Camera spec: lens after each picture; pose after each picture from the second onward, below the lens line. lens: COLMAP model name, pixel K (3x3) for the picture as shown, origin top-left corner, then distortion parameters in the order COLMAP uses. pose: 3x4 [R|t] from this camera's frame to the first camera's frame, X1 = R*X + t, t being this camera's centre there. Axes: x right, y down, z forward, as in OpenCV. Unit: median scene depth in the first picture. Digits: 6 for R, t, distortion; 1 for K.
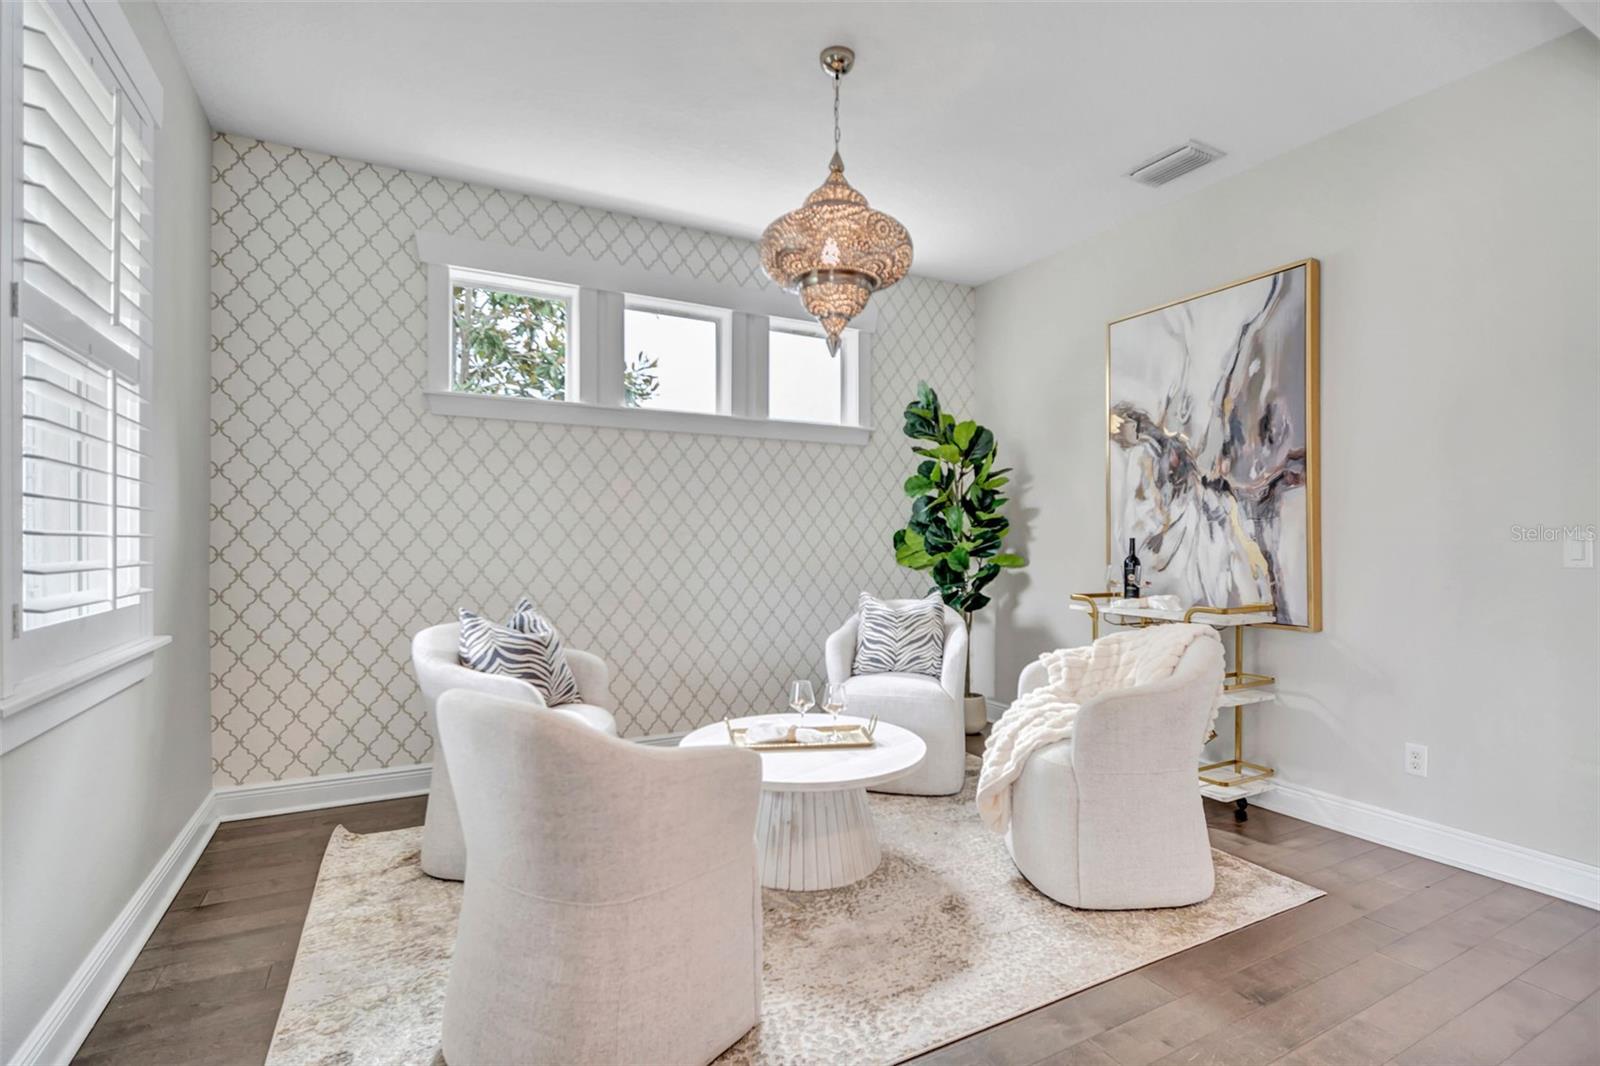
lens RADIAL K [[745.0, 0, 805.3], [0, 745.0, 534.3], [0, 0, 1]] dist [0.008706, -0.014588]
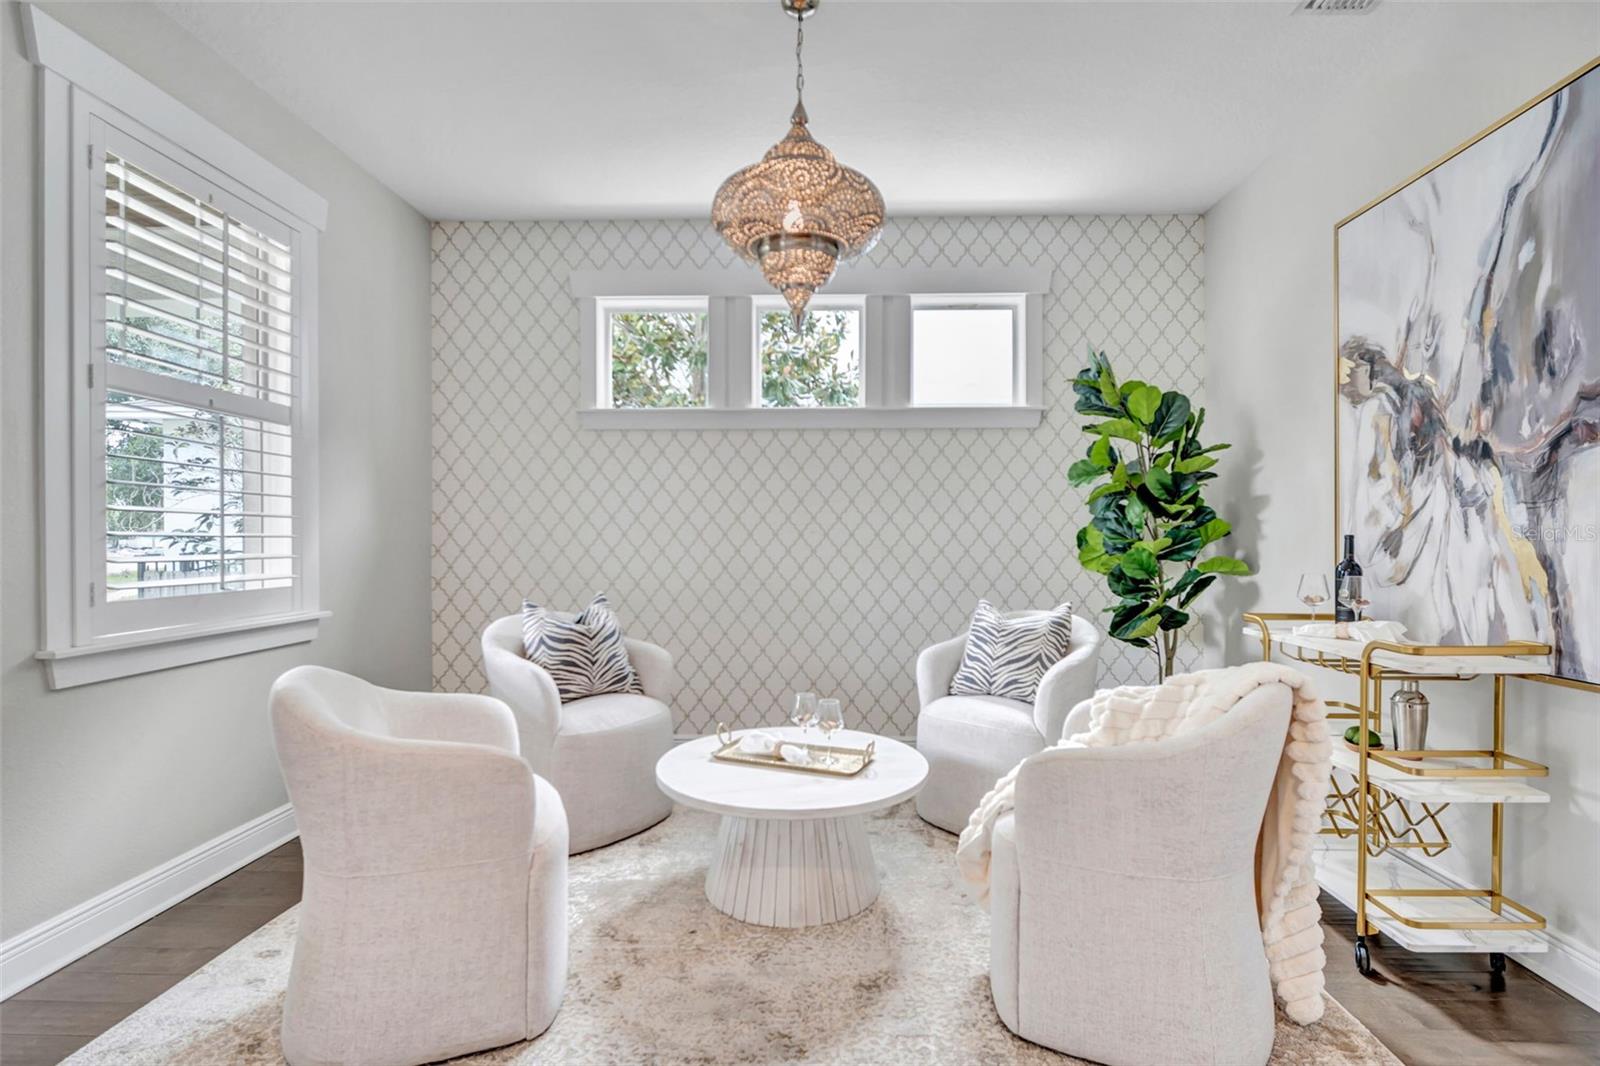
lens RADIAL K [[750.5, 0, 810.5], [0, 750.5, 536.8], [0, 0, 1]] dist [0.002419, -0.009357]
pose [[0.869508, -0.003384, -0.493908, 0.379776], [0.005005, 0.999986, 0.001959, 0.003048], [0.493894, -0.004176, 0.869512, 0.174143]]
